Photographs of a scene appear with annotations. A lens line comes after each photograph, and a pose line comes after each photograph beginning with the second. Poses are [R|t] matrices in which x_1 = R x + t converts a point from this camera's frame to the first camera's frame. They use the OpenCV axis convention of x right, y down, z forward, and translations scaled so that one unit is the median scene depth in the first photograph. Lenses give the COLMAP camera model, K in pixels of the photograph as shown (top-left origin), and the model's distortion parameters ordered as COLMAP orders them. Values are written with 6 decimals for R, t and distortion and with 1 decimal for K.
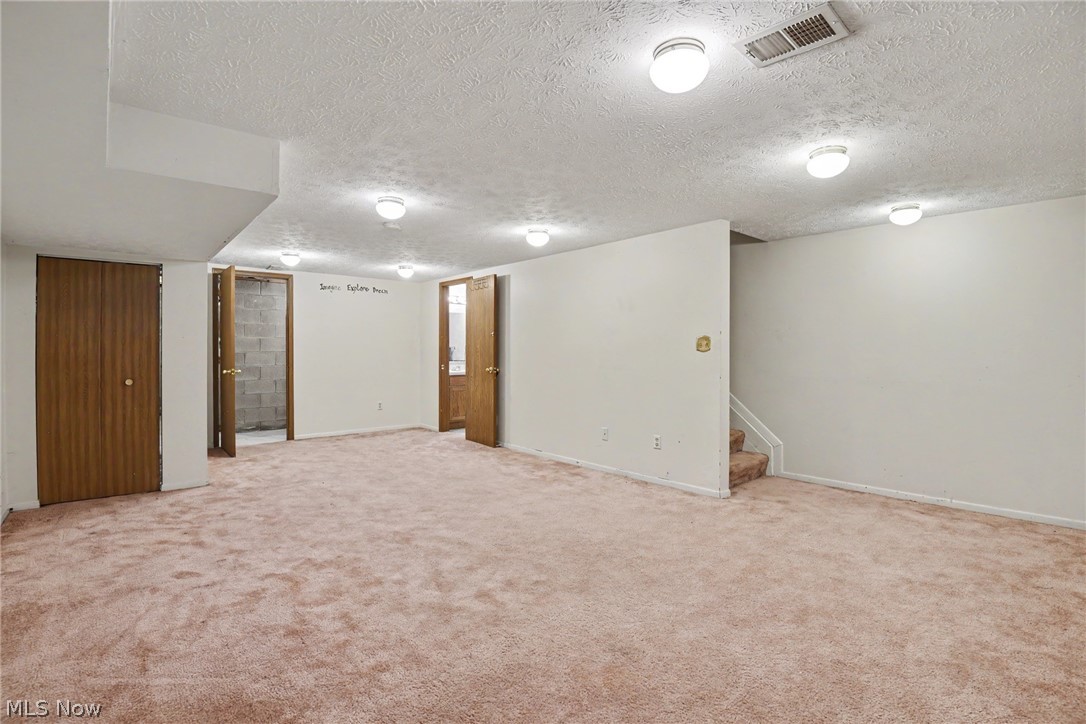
lens RADIAL K [[515.7, 0, 544.0], [0, 515.7, 356.1], [0, 0, 1]] dist [-0.020731, -0.010616]
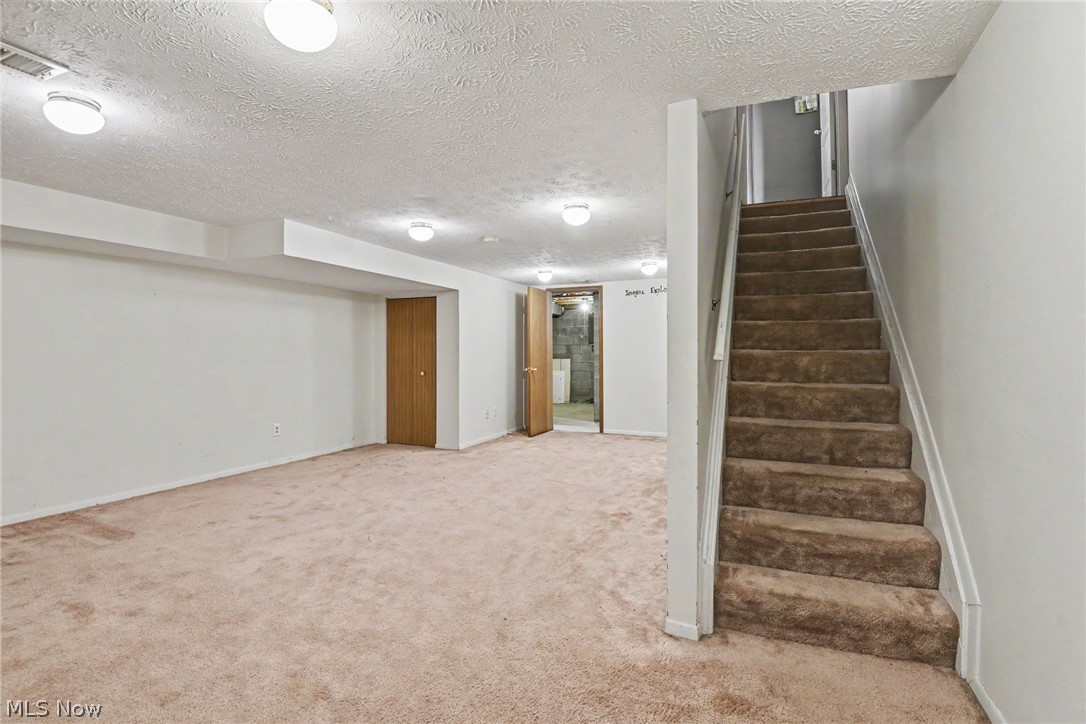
lens RADIAL K [[515.7, 0, 542.0], [0, 515.7, 360.7], [0, 0, 1]] dist [-0.020731, -0.010616]
pose [[0.429665, 0.011414, -0.902916, 0.759621], [-0.007599, 0.999930, 0.009024, -0.006278], [0.902956, 0.002984, 0.429722, 0.647495]]
